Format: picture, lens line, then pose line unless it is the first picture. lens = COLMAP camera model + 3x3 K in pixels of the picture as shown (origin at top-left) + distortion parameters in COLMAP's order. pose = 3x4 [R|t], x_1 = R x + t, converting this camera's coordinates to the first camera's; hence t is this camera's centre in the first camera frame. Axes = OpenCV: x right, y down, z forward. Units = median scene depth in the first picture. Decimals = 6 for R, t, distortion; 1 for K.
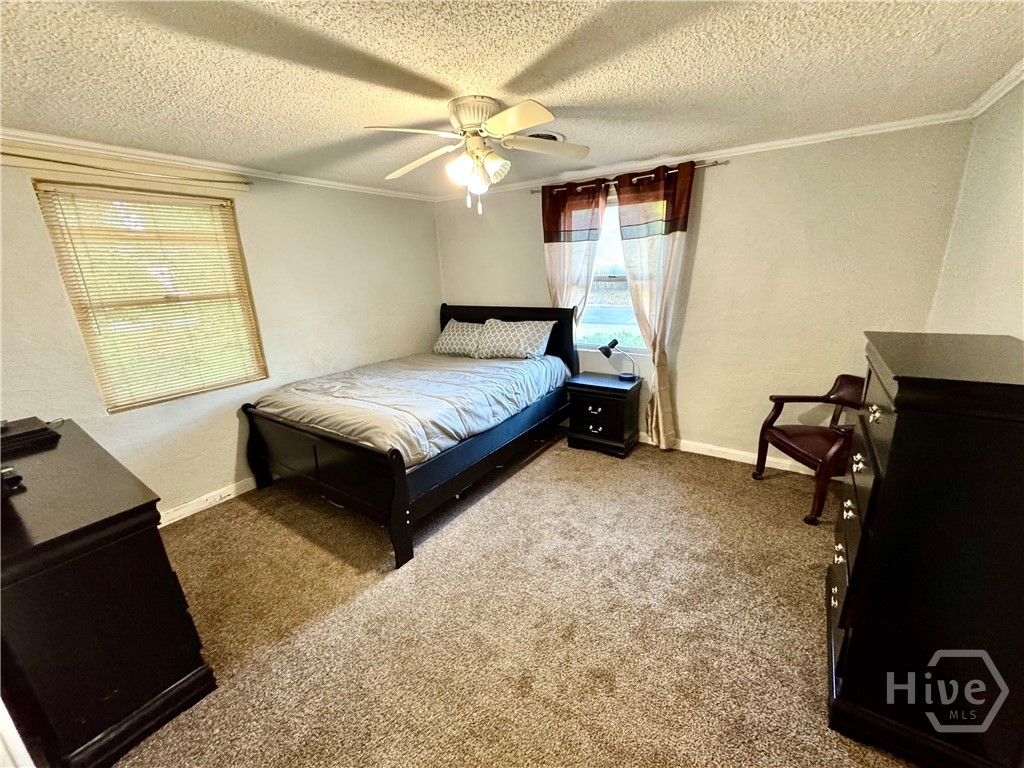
lens RADIAL K [[406.8, 0, 512.0], [0, 406.8, 384.0], [0, 0, 1]] dist [0.000110, 0.000488]
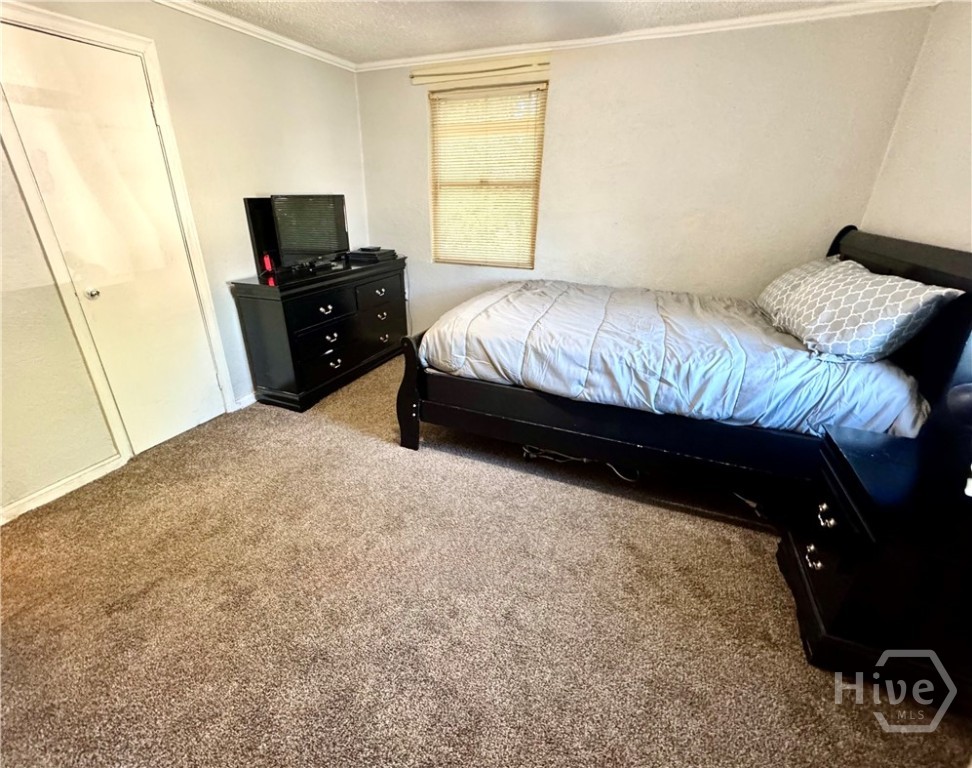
lens RADIAL K [[440.7, 0, 467.9], [0, 440.7, 393.8], [0, 0, 1]] dist [0.000025, -0.000023]
pose [[0.179488, 0.440691, -0.879531, 0.575011], [-0.280184, 0.879923, 0.383709, -0.135208], [0.943017, 0.177559, 0.281410, 0.645280]]
